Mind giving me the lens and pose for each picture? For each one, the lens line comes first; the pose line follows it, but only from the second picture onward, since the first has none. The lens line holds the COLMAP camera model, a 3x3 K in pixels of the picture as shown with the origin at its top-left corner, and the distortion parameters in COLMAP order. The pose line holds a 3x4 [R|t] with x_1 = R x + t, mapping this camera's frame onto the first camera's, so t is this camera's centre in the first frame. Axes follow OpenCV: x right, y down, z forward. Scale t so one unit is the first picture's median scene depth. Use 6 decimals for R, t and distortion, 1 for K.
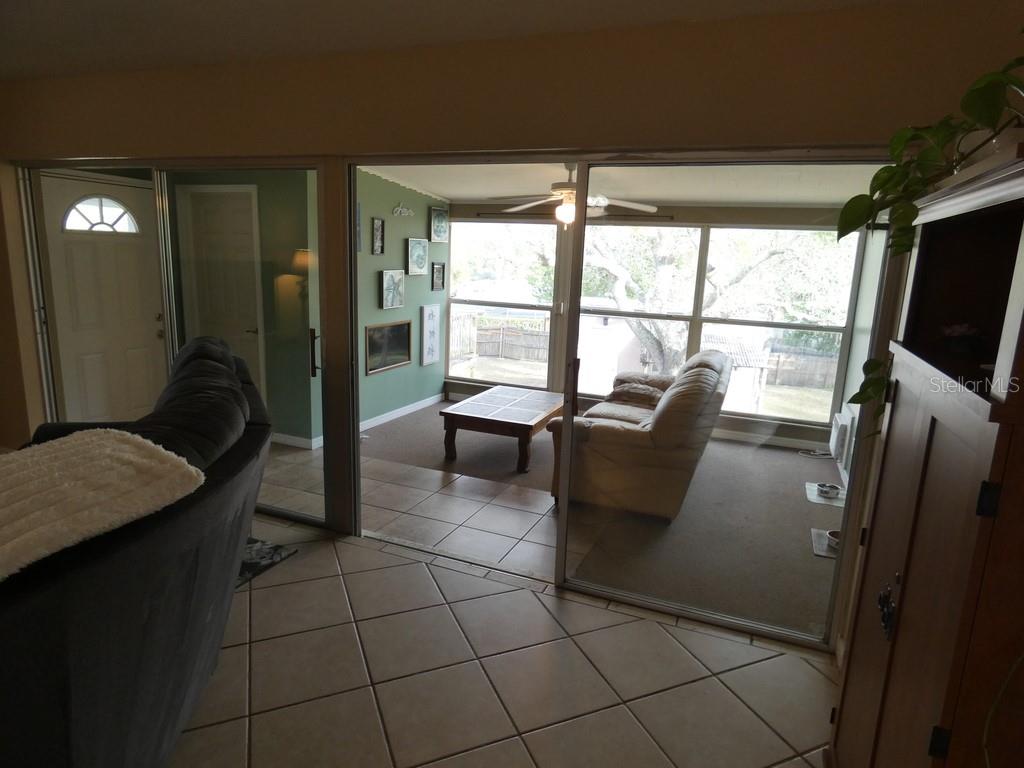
lens RADIAL K [[619.2, 0, 513.0], [0, 619.2, 380.8], [0, 0, 1]] dist [0.019889, -0.037486]
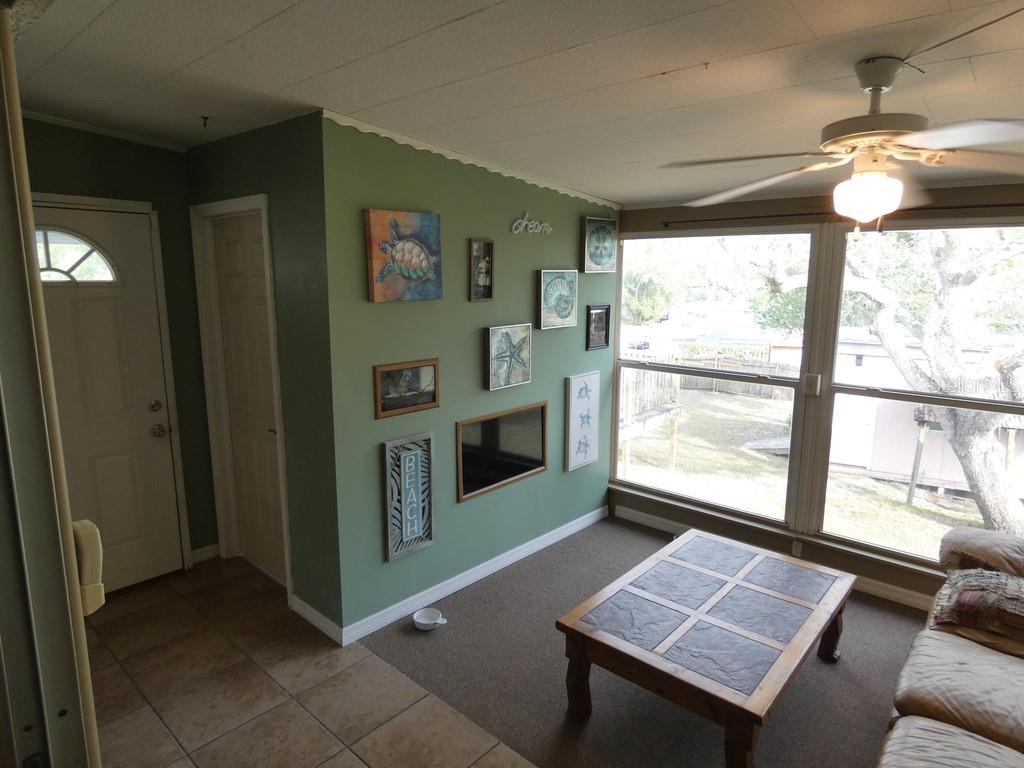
lens RADIAL K [[619.2, 0, 513.0], [0, 619.2, 380.8], [0, 0, 1]] dist [0.019889, -0.037486]
pose [[0.943579, 0.019603, -0.330566, 0.006216], [-0.031161, 0.999073, -0.029700, -0.098830], [0.329677, 0.038325, 0.943315, 0.408381]]
